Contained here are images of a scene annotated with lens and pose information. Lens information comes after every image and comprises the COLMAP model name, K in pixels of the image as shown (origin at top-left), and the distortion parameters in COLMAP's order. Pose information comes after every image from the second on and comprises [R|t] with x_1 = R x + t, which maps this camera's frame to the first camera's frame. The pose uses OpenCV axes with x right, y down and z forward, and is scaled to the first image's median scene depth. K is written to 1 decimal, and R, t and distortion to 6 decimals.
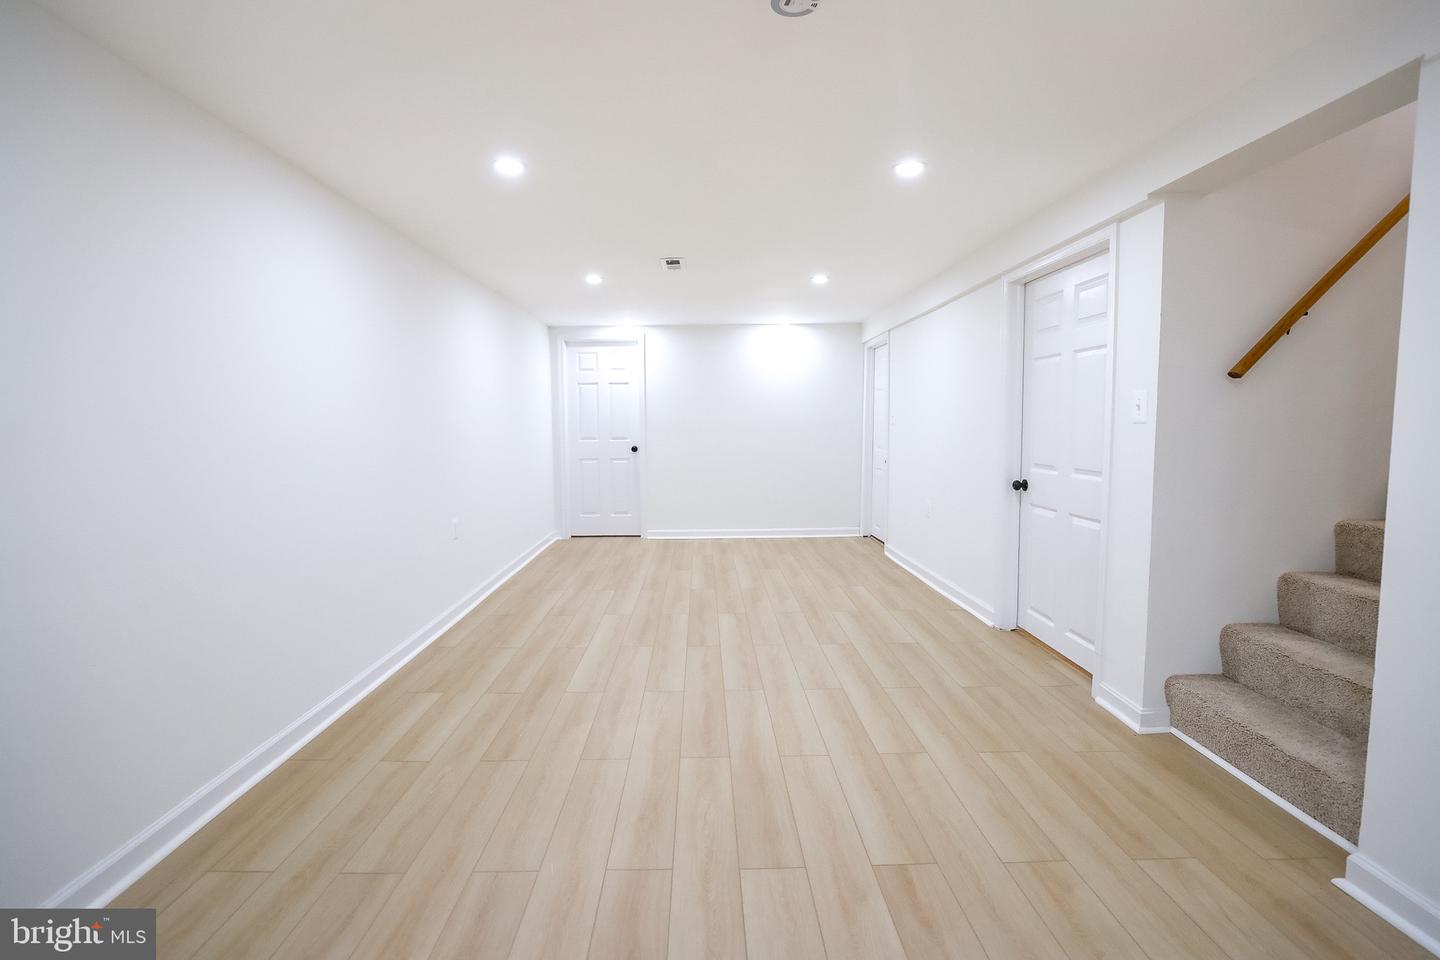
lens RADIAL K [[662.2, 0, 720.0], [0, 662.2, 480.0], [0, 0, 1]] dist [-0.000012, 0.000031]
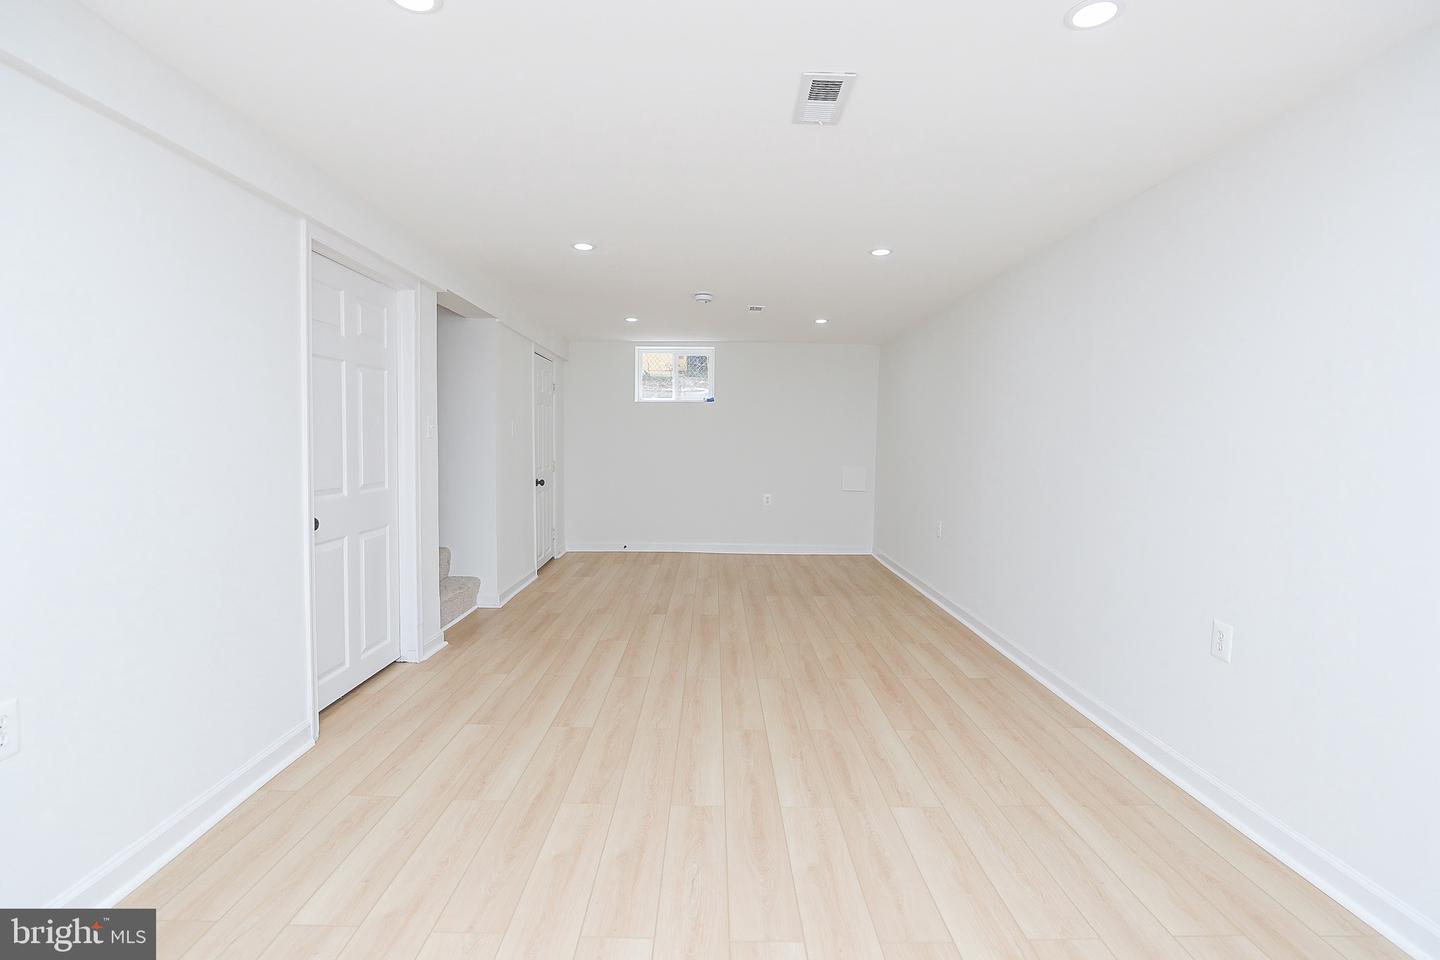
lens RADIAL K [[662.2, 0, 720.0], [0, 662.2, 480.0], [0, 0, 1]] dist [-0.000012, 0.000031]
pose [[-0.999826, -0.003929, 0.018234, -0.012853], [-0.001215, 0.989206, 0.146525, -0.204590], [-0.018613, 0.146477, -0.989039, 2.376327]]
